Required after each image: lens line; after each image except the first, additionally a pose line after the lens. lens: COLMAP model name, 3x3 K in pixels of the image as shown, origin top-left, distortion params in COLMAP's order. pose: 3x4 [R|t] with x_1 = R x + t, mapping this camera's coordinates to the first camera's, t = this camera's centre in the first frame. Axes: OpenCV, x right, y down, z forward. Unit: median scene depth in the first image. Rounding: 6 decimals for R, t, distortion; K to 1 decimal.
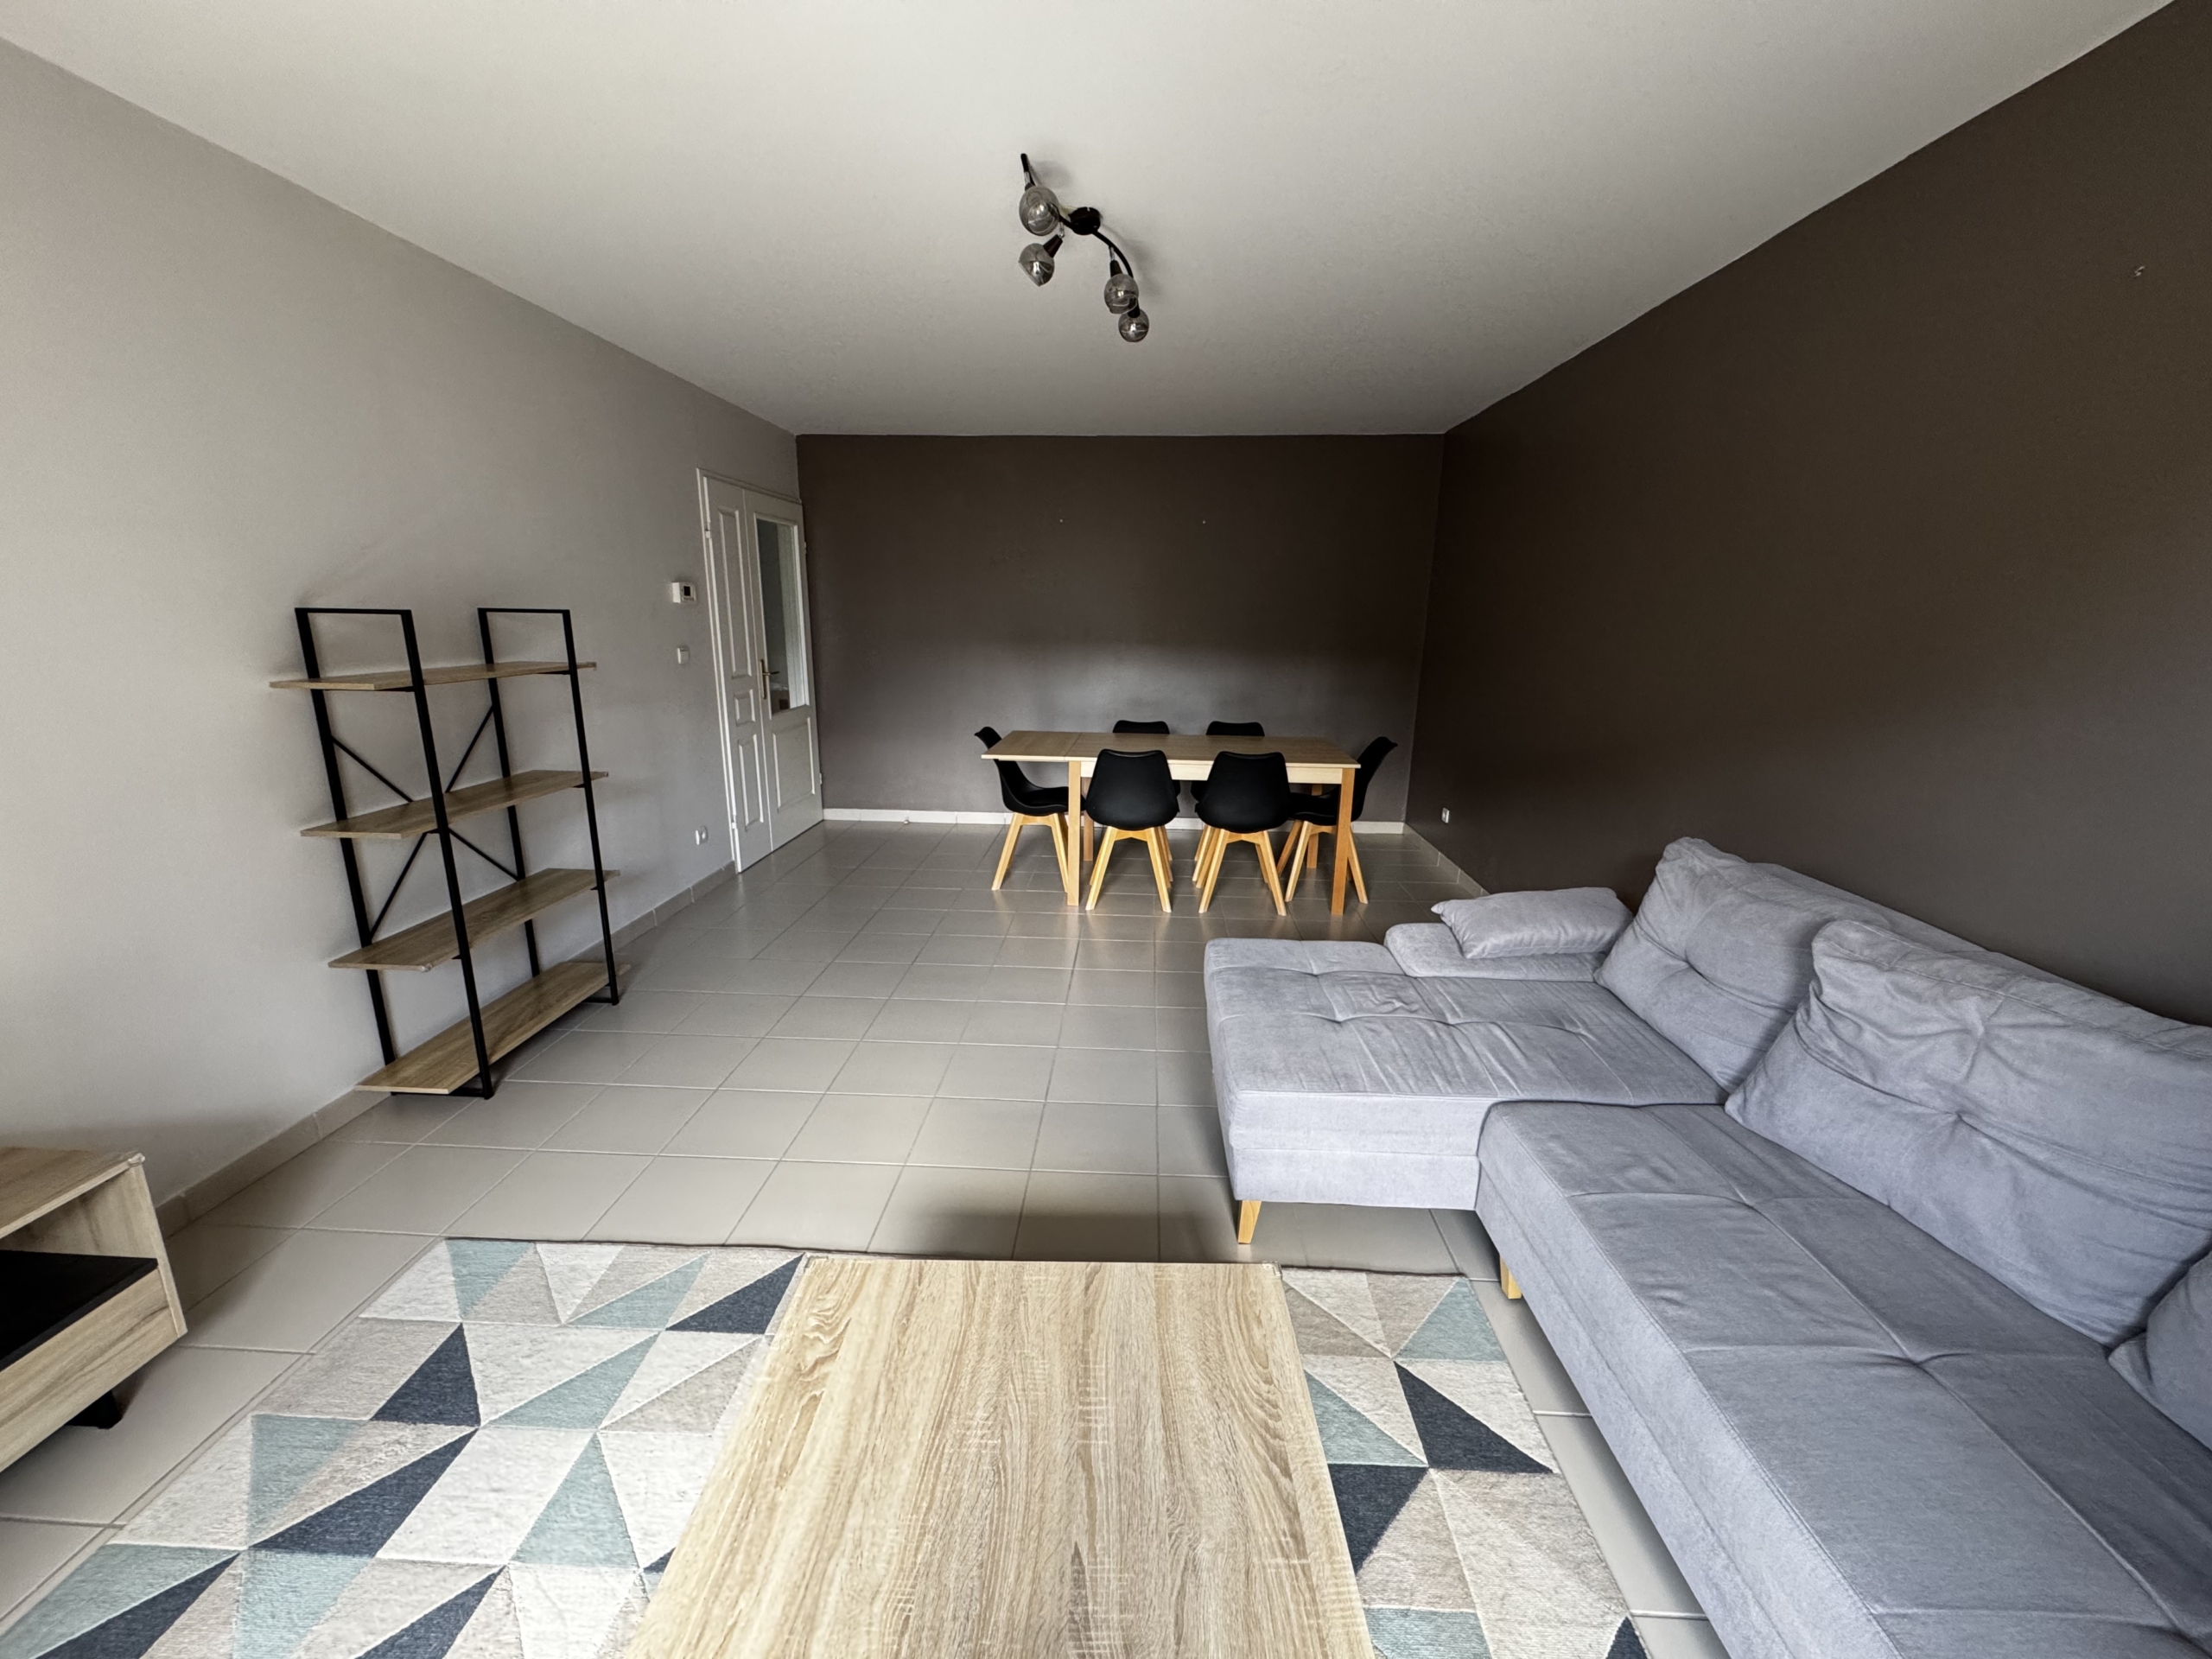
lens RADIAL K [[879.0, 0, 1119.0], [0, 879.0, 825.9], [0, 0, 1]] dist [-0.001417, 0.000462]
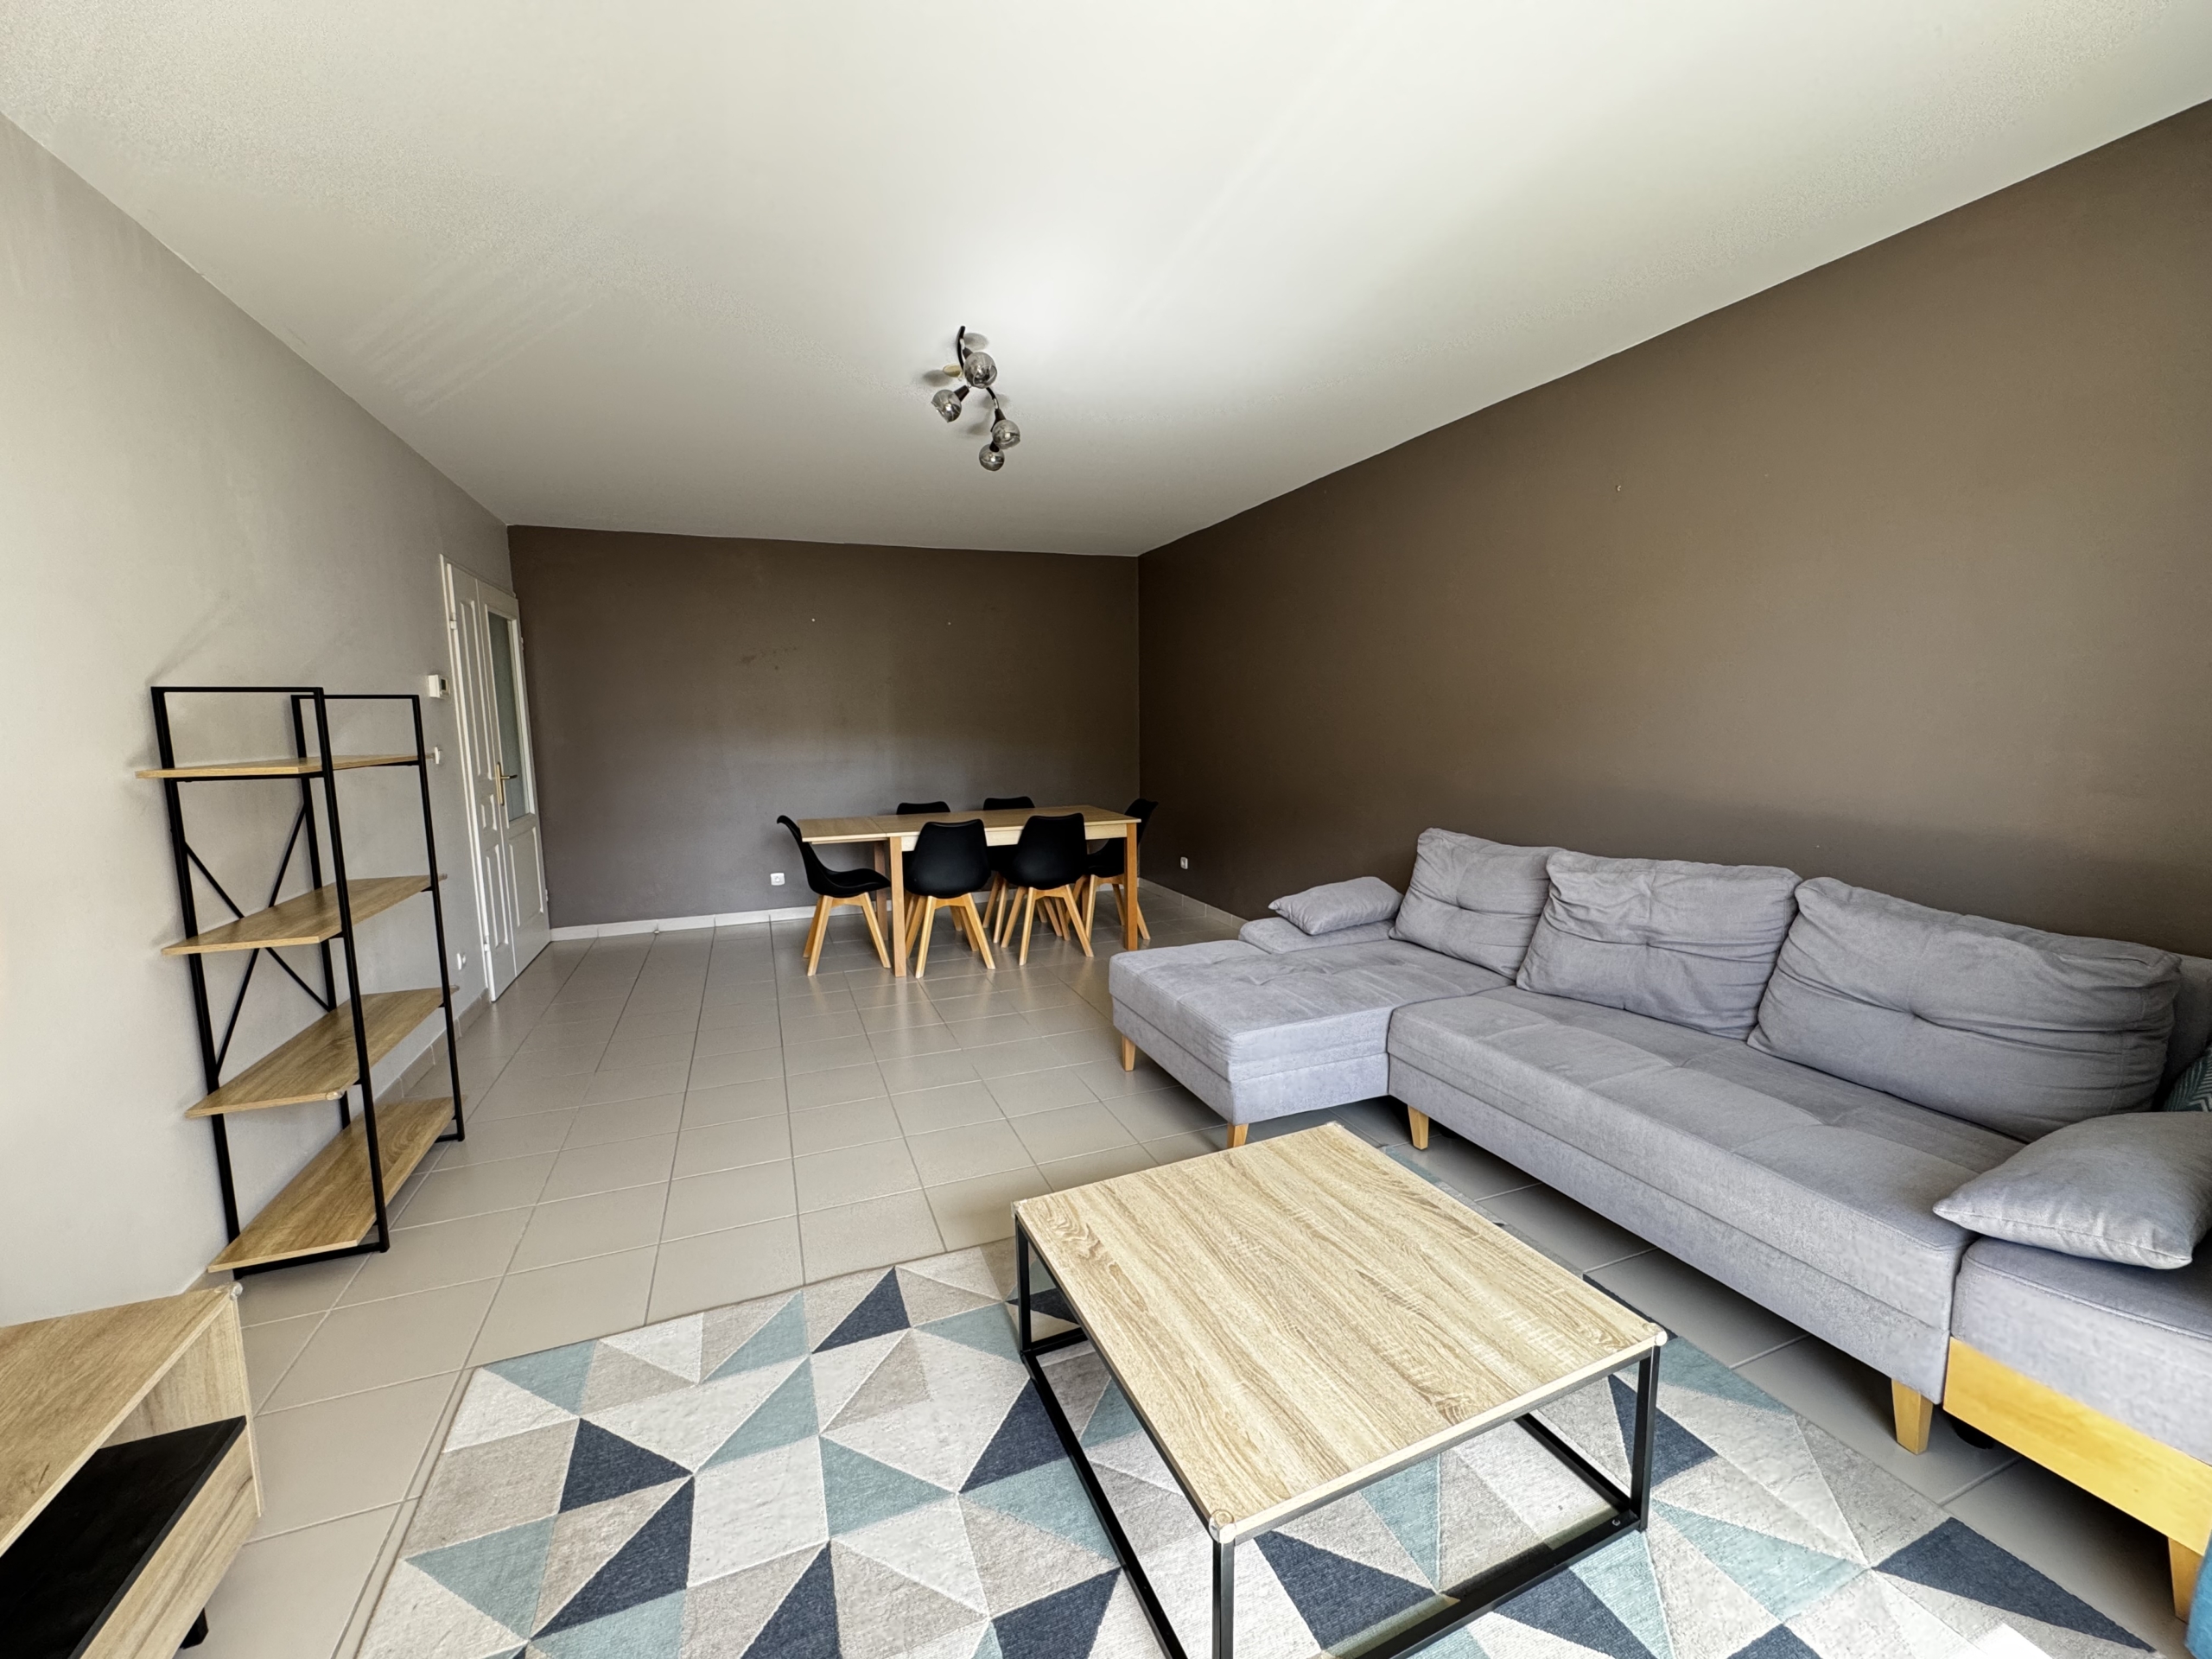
lens RADIAL K [[879.0, 0, 1113.5], [0, 879.0, 827.2], [0, 0, 1]] dist [-0.001417, 0.000462]
pose [[0.909775, -0.078657, 0.407582, -0.481773], [0.126183, 0.987822, -0.091021, 0.087716], [-0.395459, 0.134239, 0.908621, -0.133122]]
